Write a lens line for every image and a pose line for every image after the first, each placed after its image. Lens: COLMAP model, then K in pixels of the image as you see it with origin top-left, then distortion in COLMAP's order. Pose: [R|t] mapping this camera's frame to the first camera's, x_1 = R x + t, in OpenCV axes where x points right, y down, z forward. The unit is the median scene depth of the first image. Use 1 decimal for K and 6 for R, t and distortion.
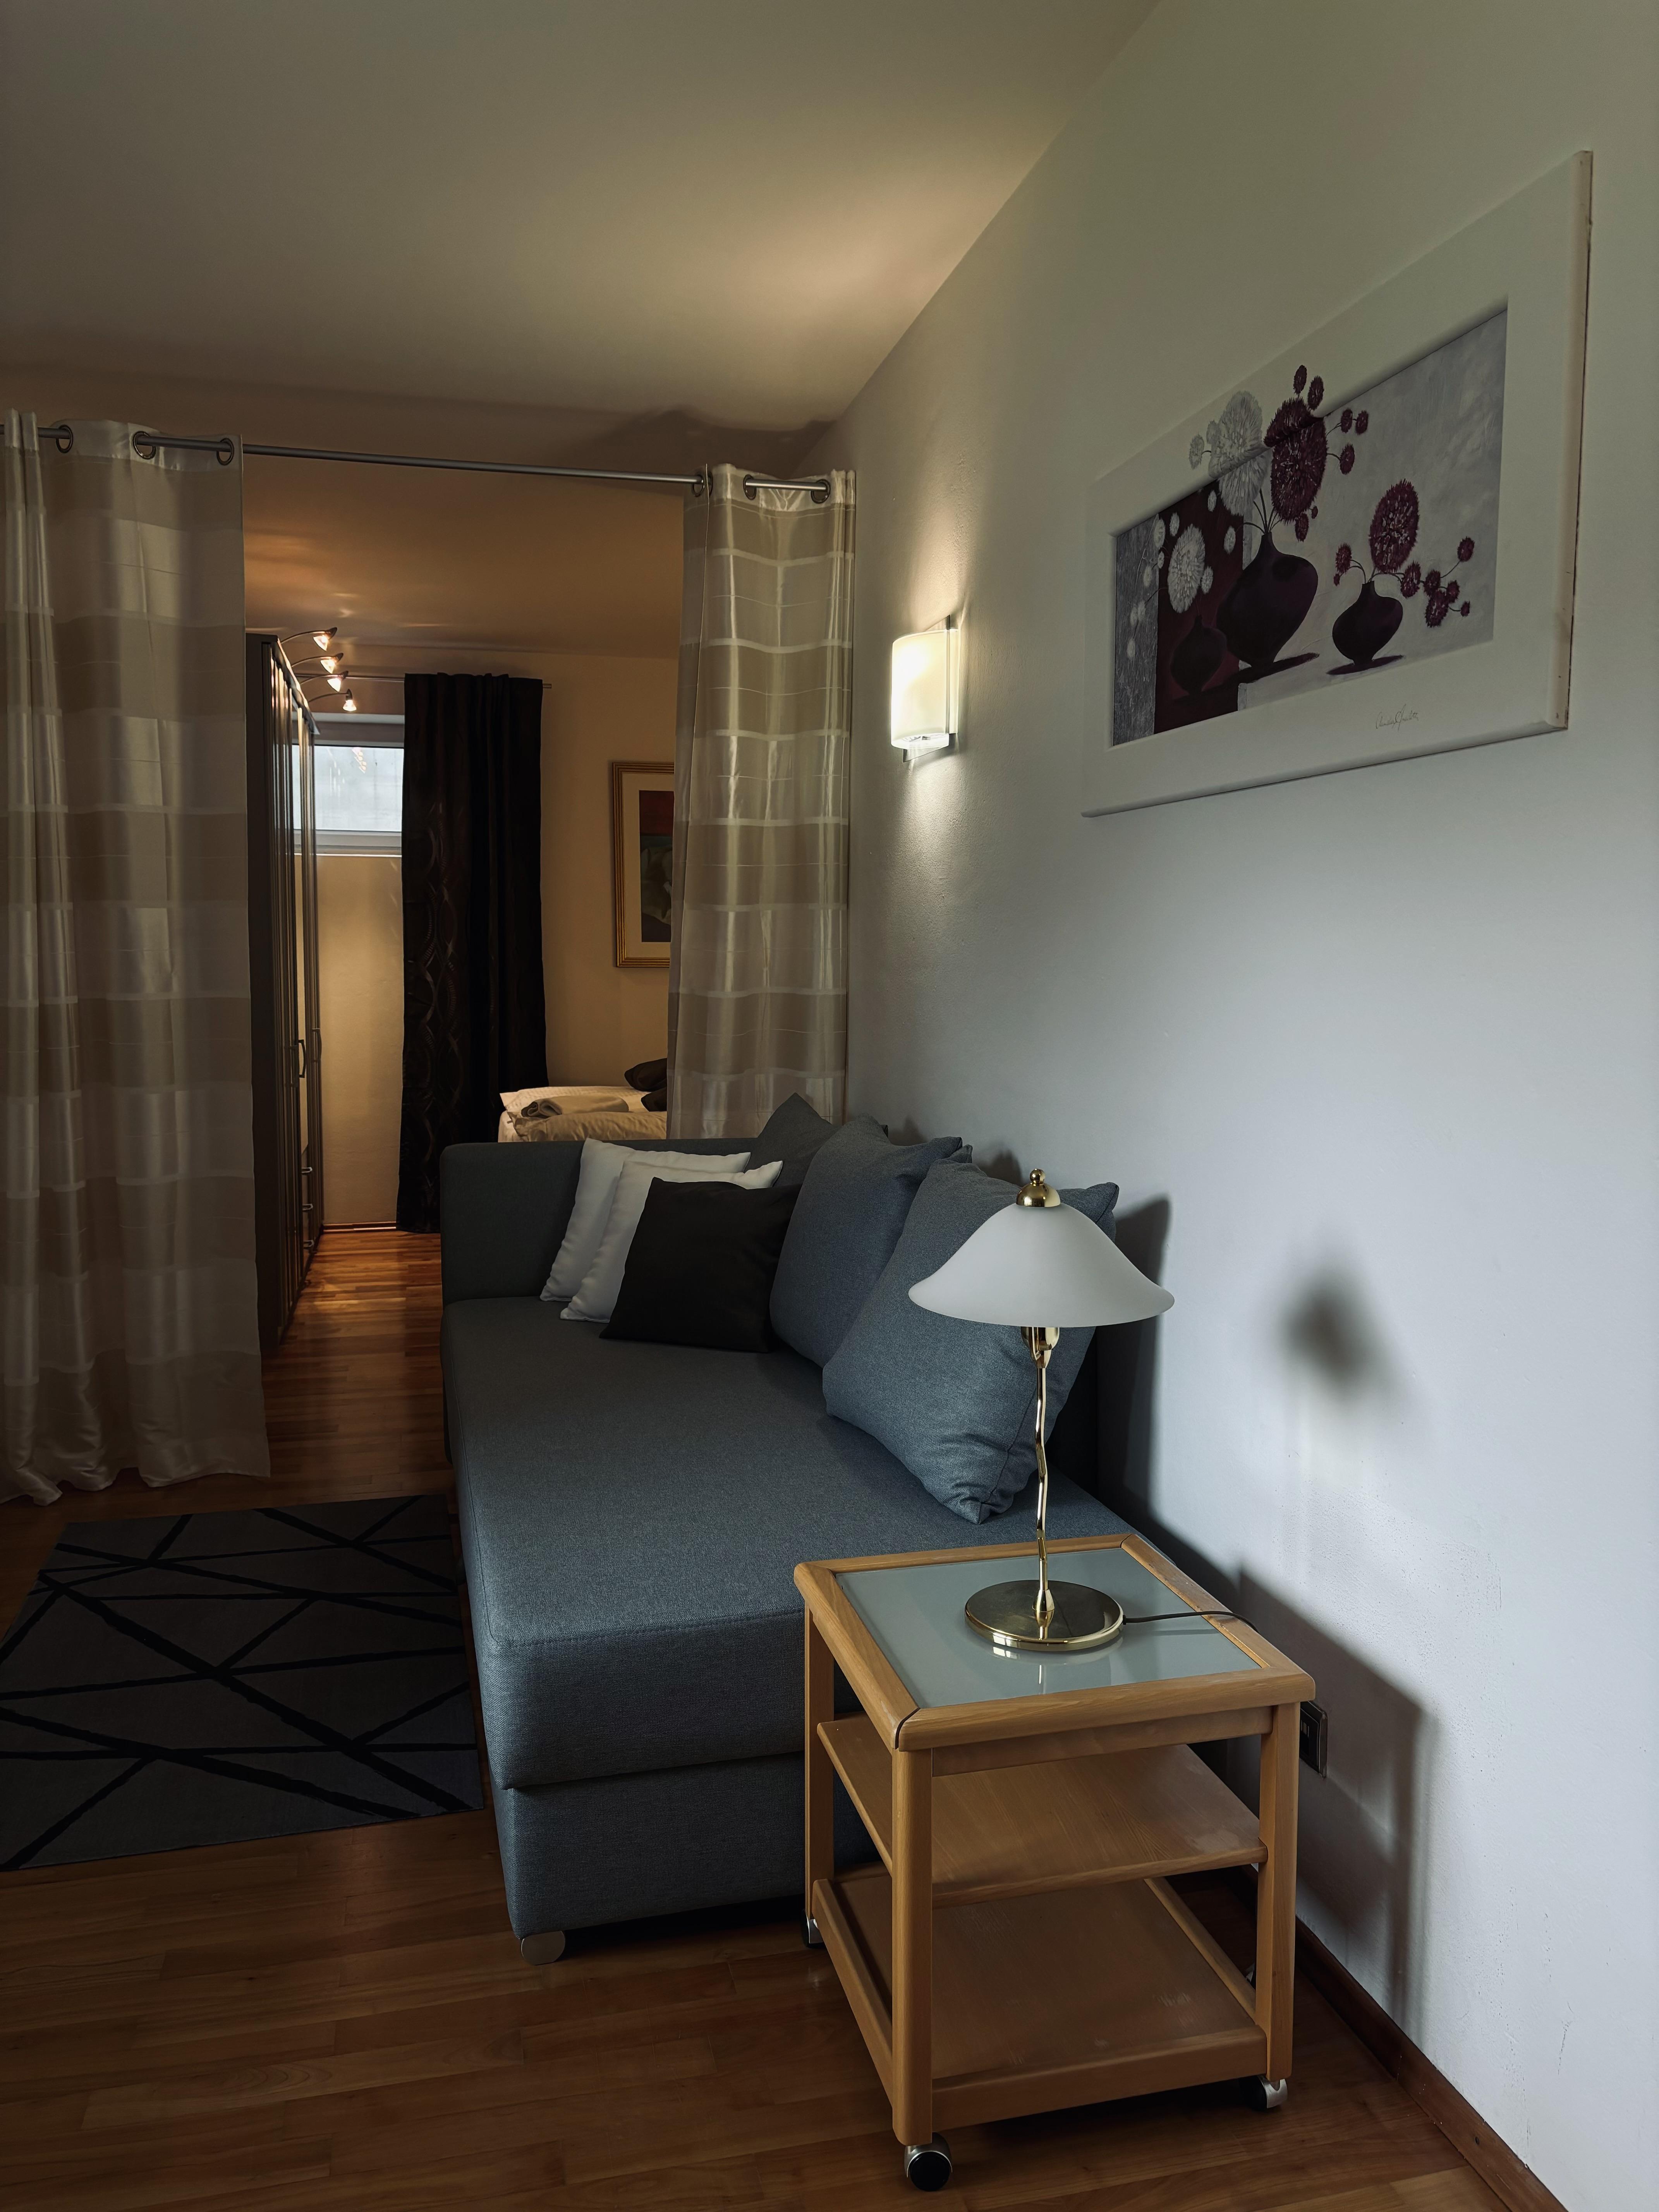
lens RADIAL K [[1672.8, 0, 834.8], [0, 1672.8, 1113.1], [0, 0, 1]] dist [0.007876, -0.002286]
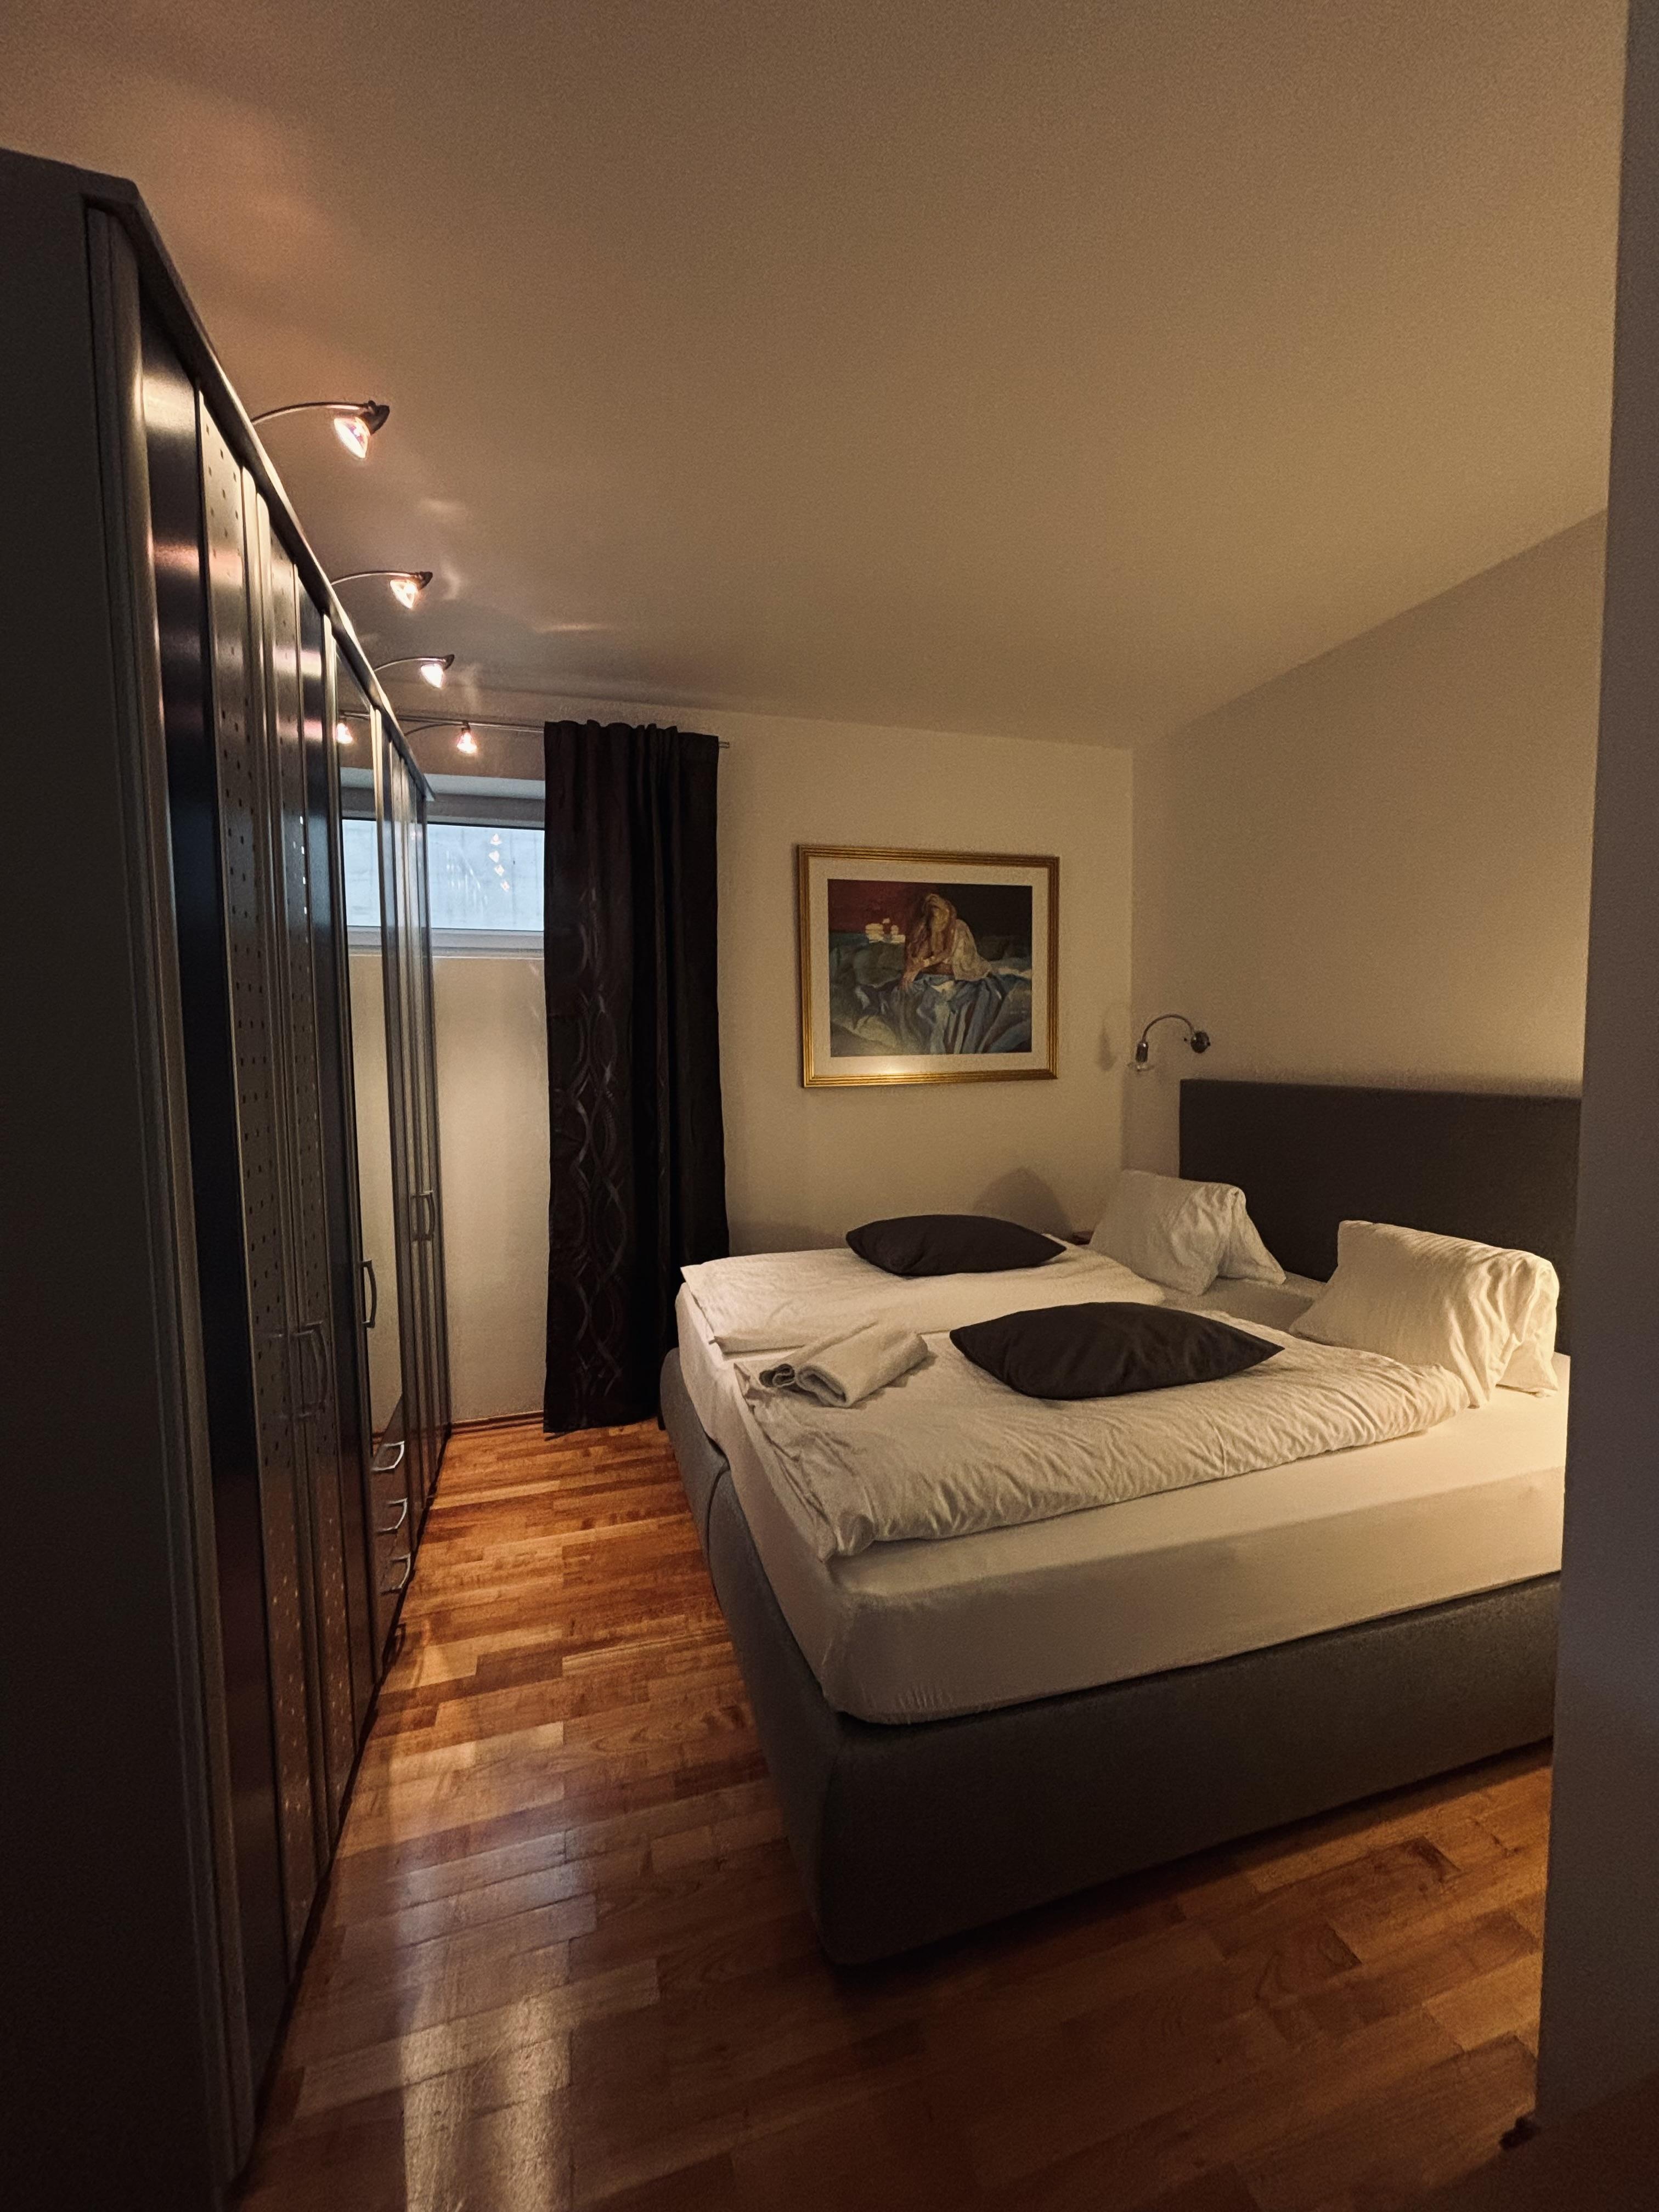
lens RADIAL K [[889.7, 0, 820.7], [0, 889.7, 1094.8], [0, 0, 1]] dist [0.000781, 0.000198]
pose [[0.998612, -0.022630, 0.047550, -0.147697], [0.023896, 0.999370, -0.026229, -0.074101], [-0.046926, 0.027329, 0.998524, 0.568487]]
